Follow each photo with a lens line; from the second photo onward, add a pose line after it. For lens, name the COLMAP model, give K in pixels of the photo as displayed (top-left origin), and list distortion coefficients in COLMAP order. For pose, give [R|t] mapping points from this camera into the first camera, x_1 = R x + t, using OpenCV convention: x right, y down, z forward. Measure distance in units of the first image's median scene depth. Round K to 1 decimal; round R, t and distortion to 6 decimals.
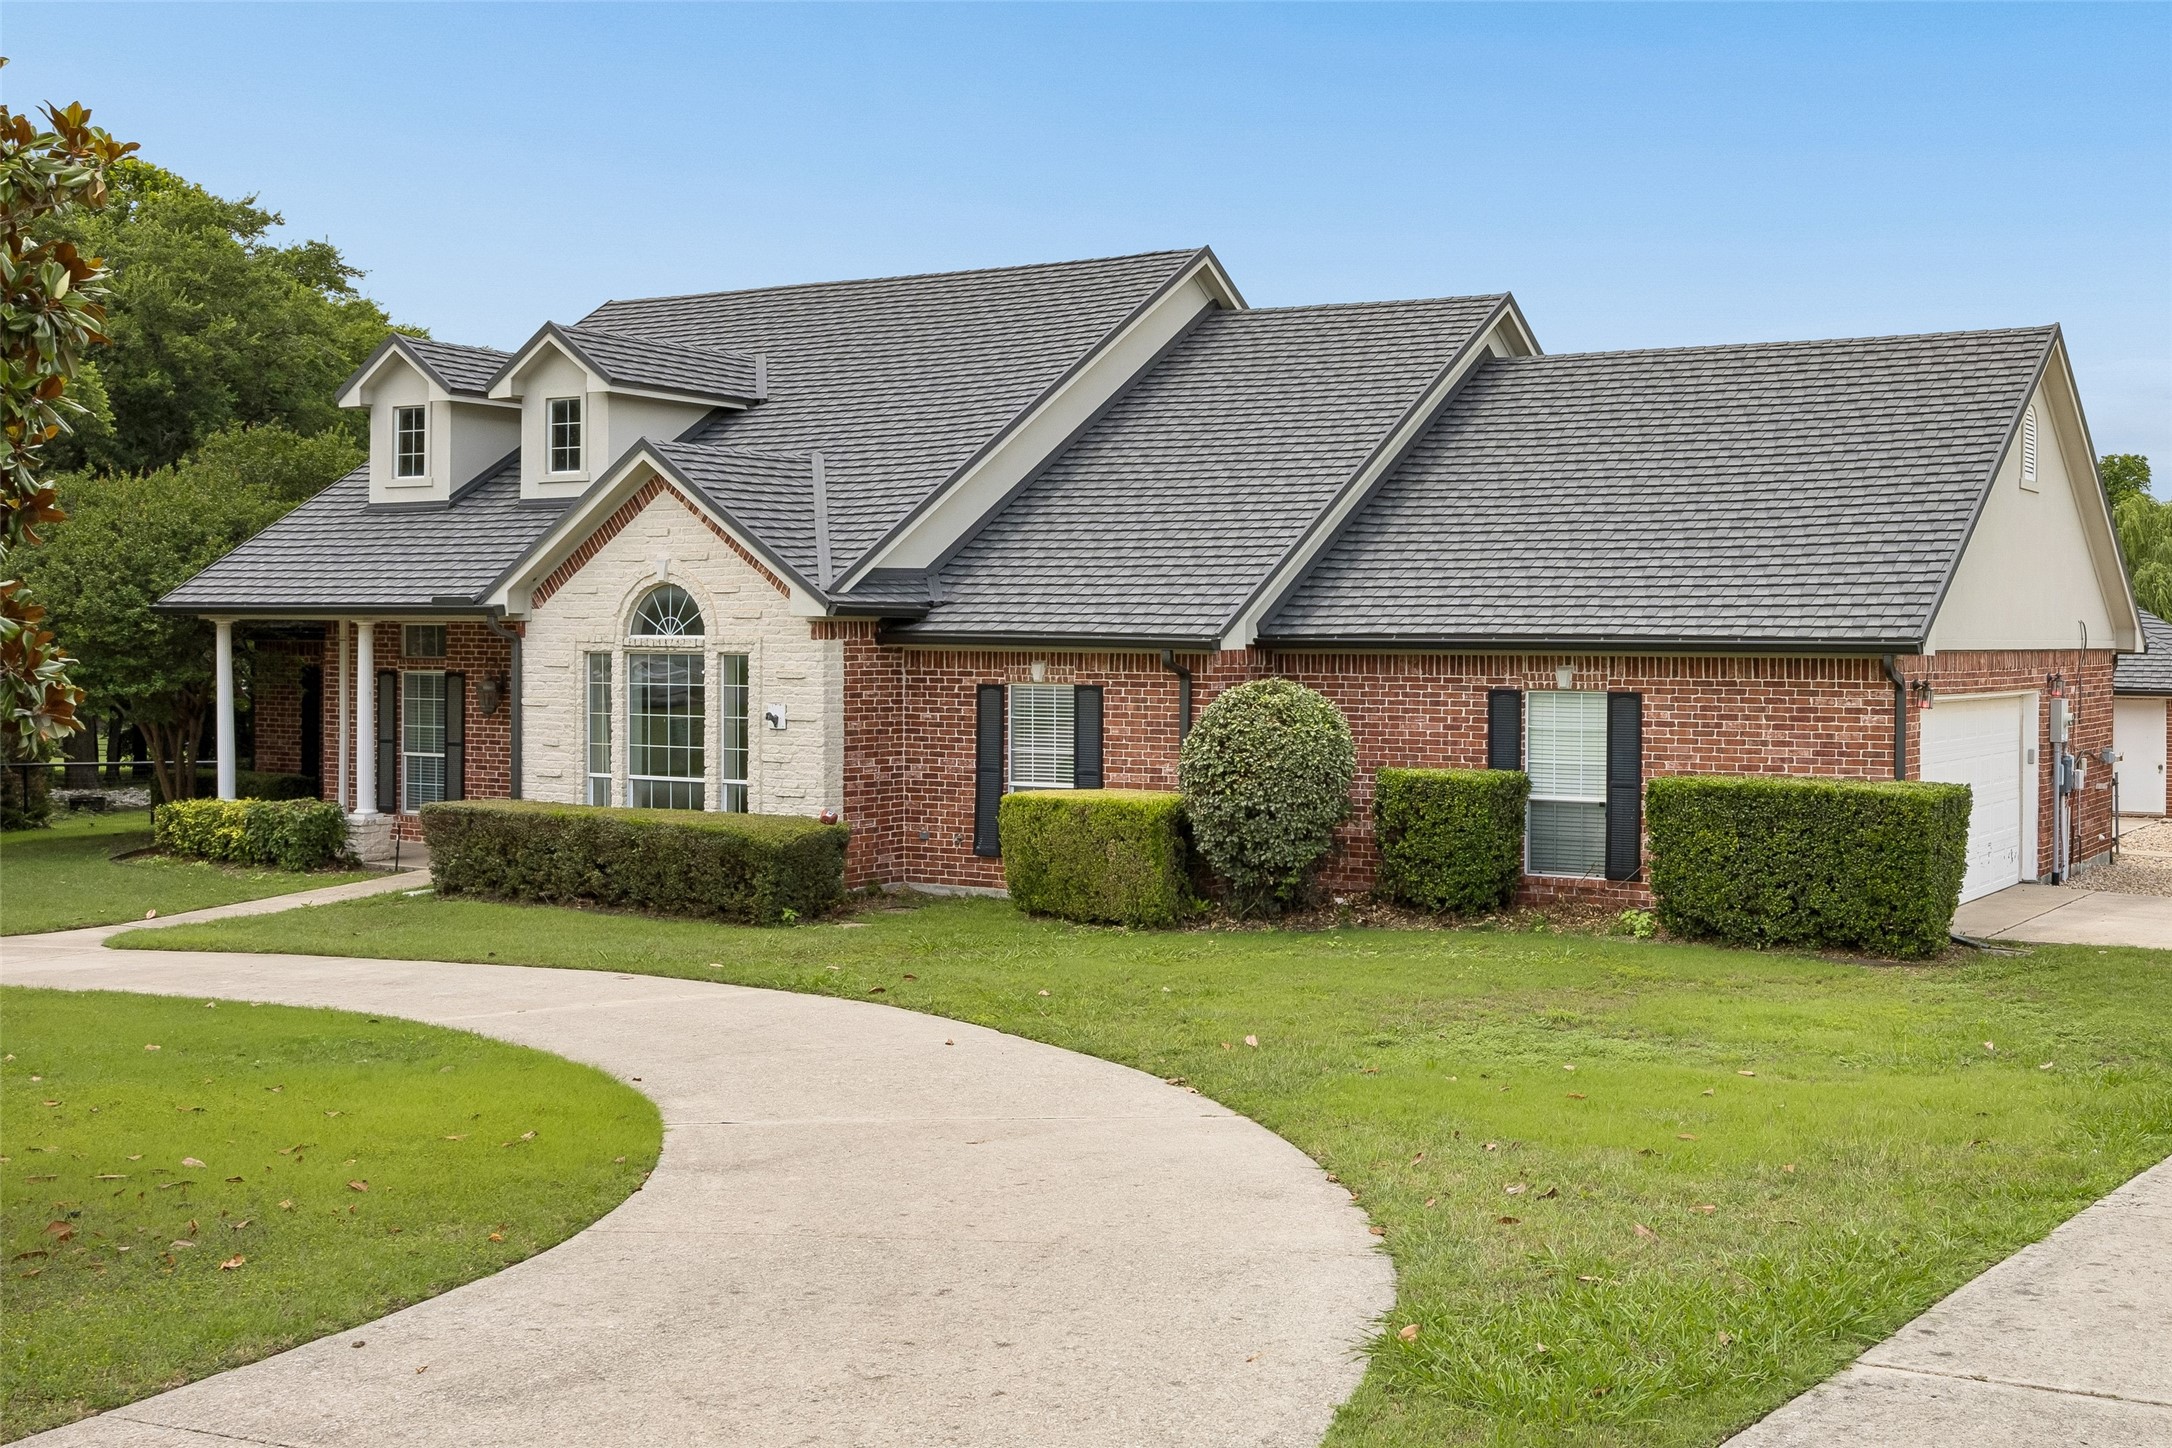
lens RADIAL K [[2431.3, 0, 1086.0], [0, 2431.3, 724.0], [0, 0, 1]] dist [-0.012778, -0.017981]
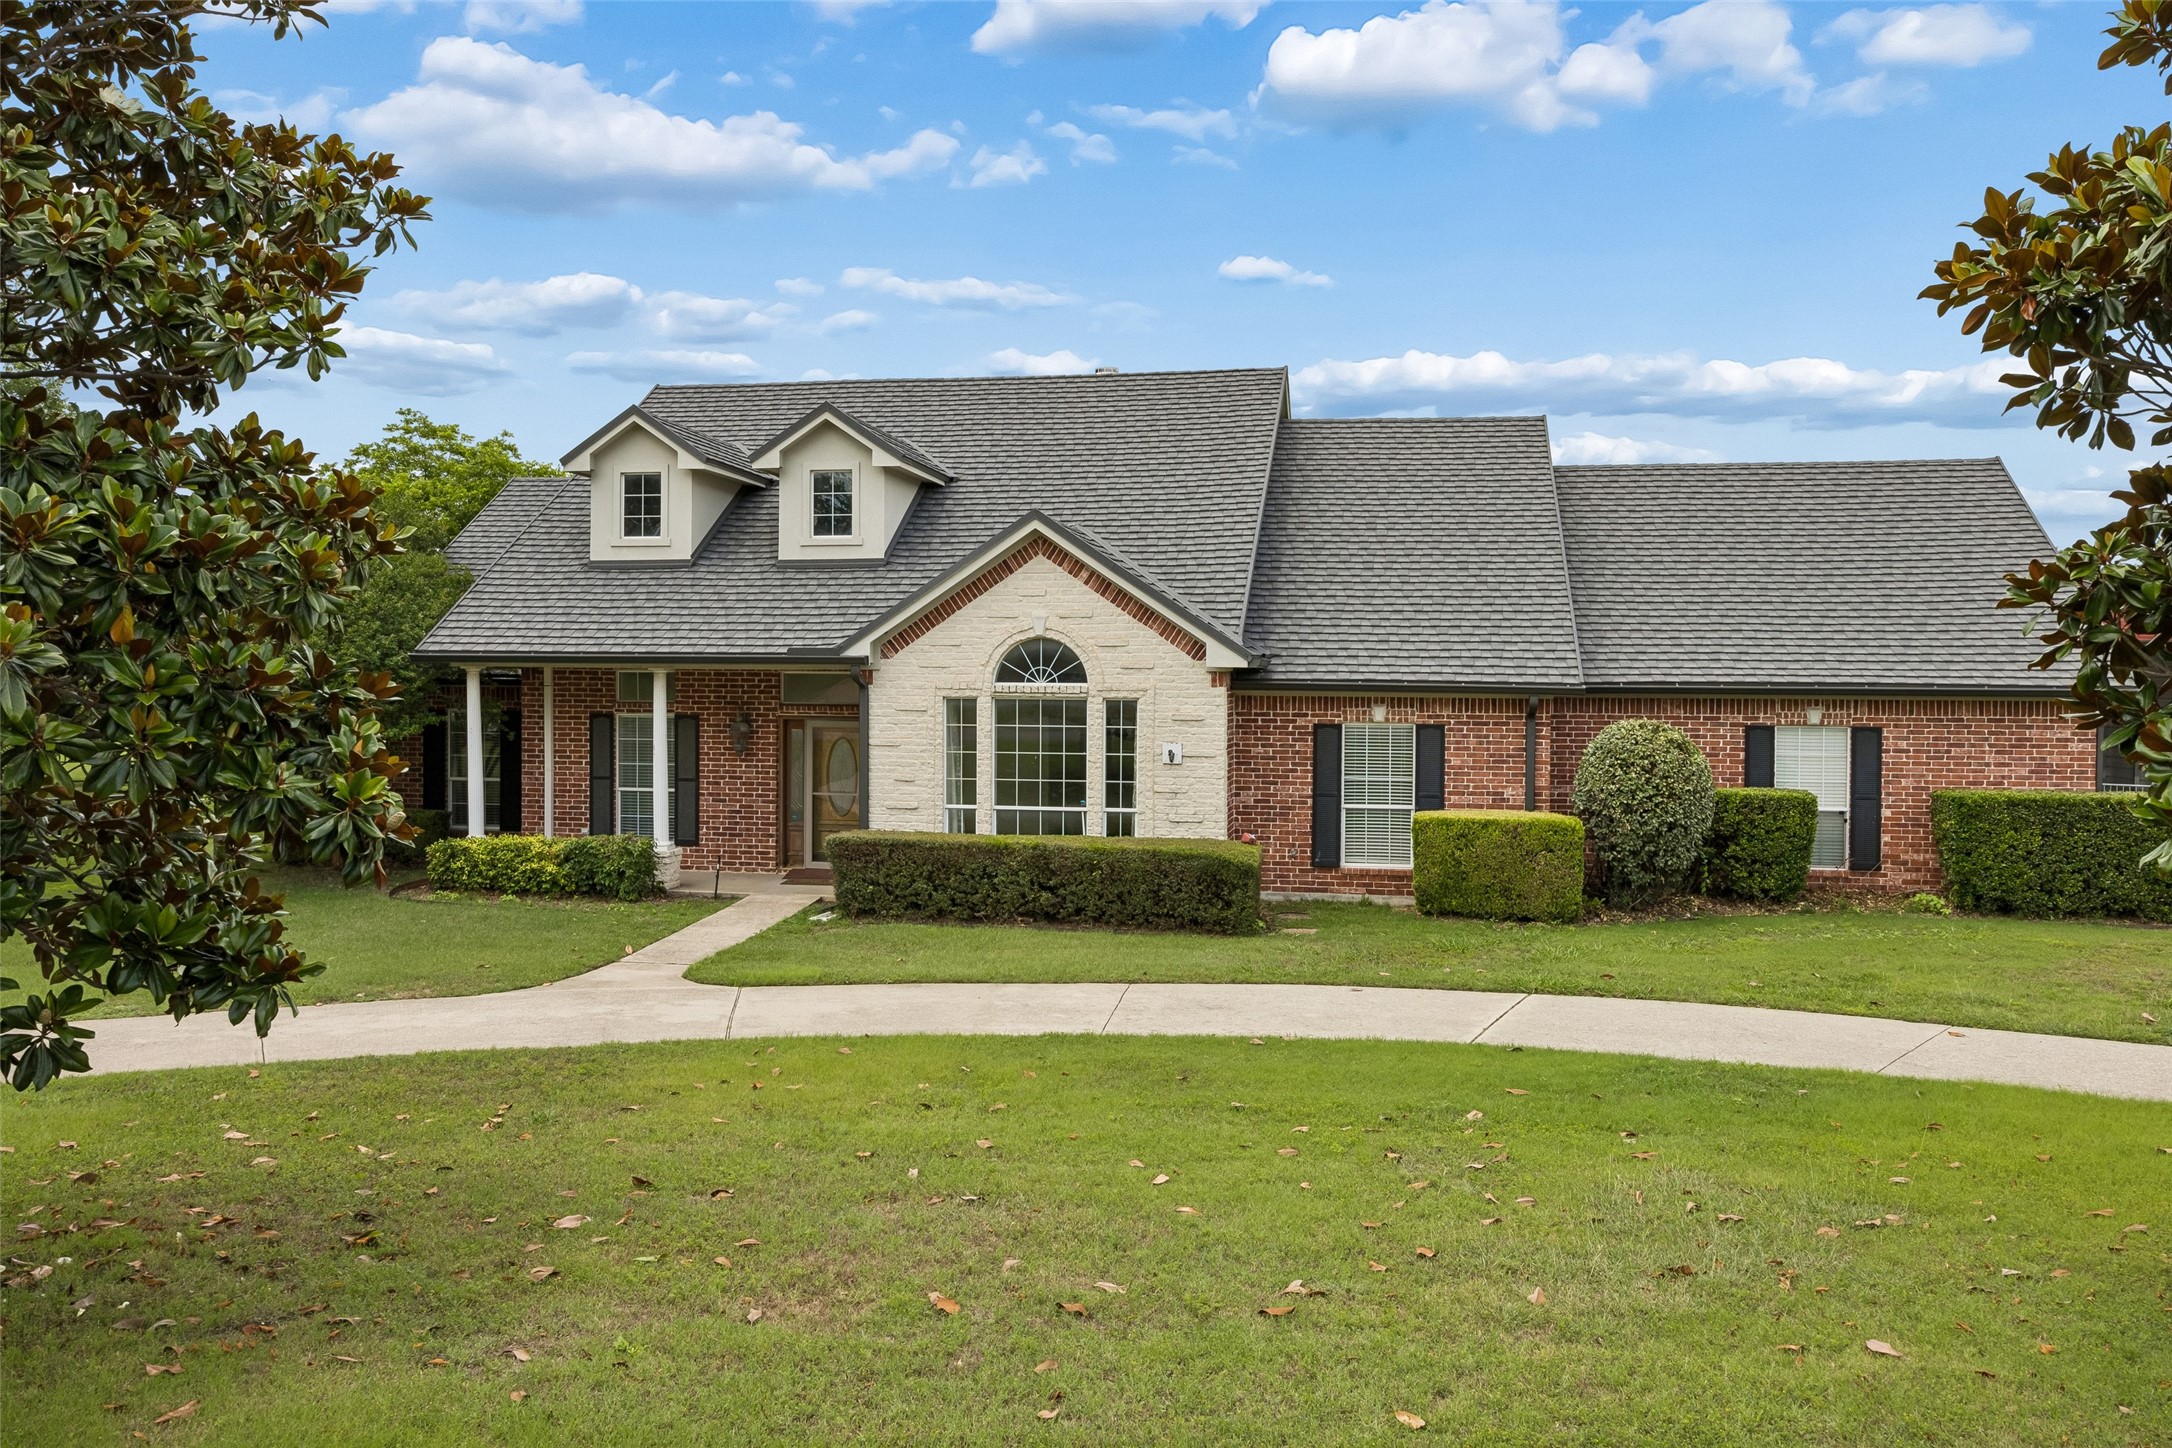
lens RADIAL K [[1808.4, 0, 1085.6], [0, 1808.4, 809.0], [0, 0, 1]] dist [0.001841, -0.003060]
pose [[0.942805, -0.023865, 0.332490, -0.447334], [0.011531, 0.999172, 0.039021, -0.010501], [-0.333146, -0.032955, 0.942299, 0.195679]]
